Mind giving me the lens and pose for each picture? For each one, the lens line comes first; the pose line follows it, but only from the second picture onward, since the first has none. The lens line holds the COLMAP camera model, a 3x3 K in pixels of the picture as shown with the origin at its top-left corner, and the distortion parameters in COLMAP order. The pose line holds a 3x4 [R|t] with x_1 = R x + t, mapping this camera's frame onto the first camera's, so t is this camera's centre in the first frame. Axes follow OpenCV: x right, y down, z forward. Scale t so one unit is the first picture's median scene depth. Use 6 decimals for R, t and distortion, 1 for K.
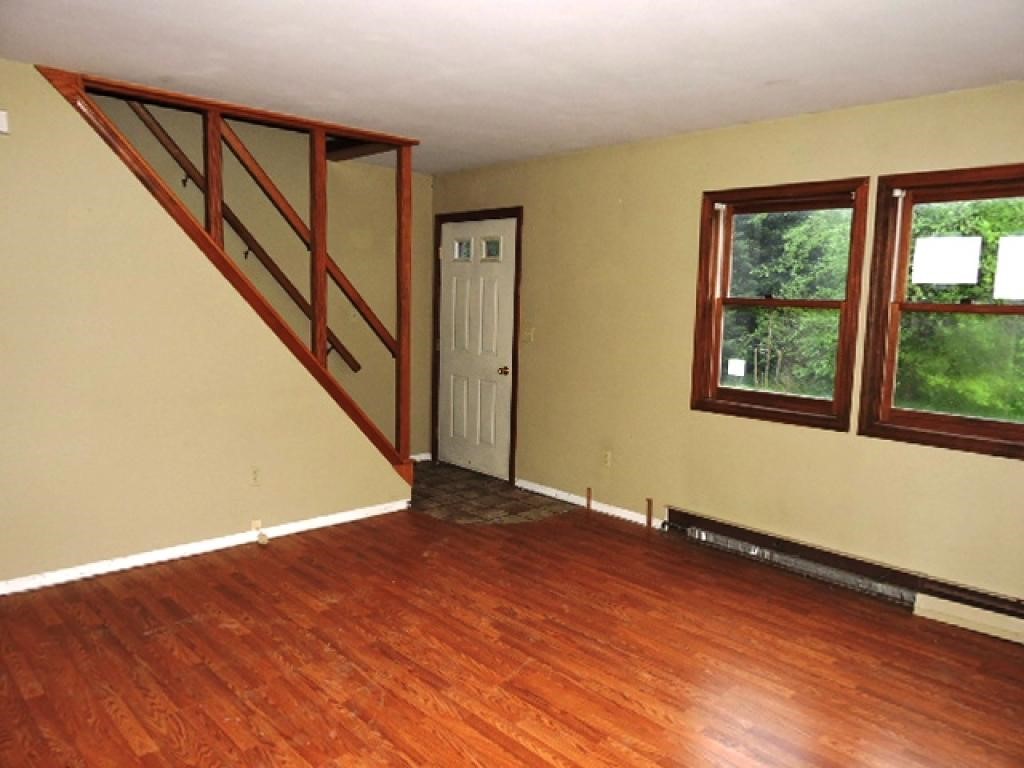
lens RADIAL K [[734.0, 0, 511.4], [0, 734.0, 385.5], [0, 0, 1]] dist [0.001991, -0.002545]
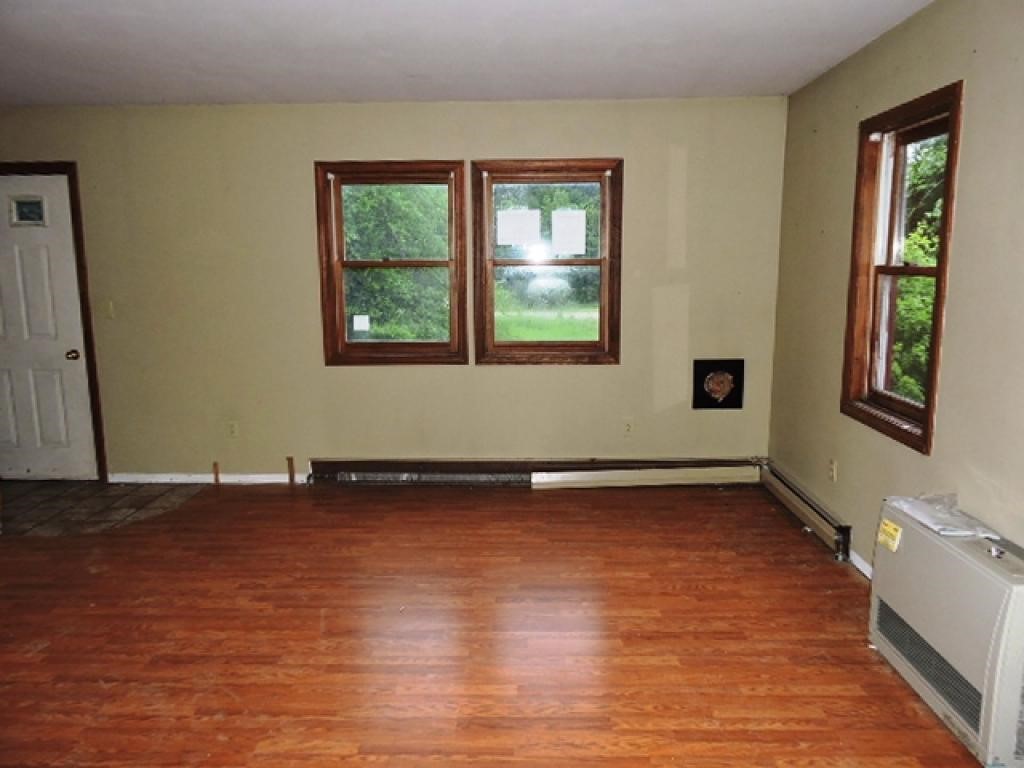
lens RADIAL K [[734.0, 0, 517.0], [0, 734.0, 381.8], [0, 0, 1]] dist [0.001991, -0.002545]
pose [[0.708780, -0.145247, 0.690315, -0.324686], [0.113164, 0.989311, 0.091967, -0.012108], [-0.696294, 0.012934, 0.717640, 0.031874]]
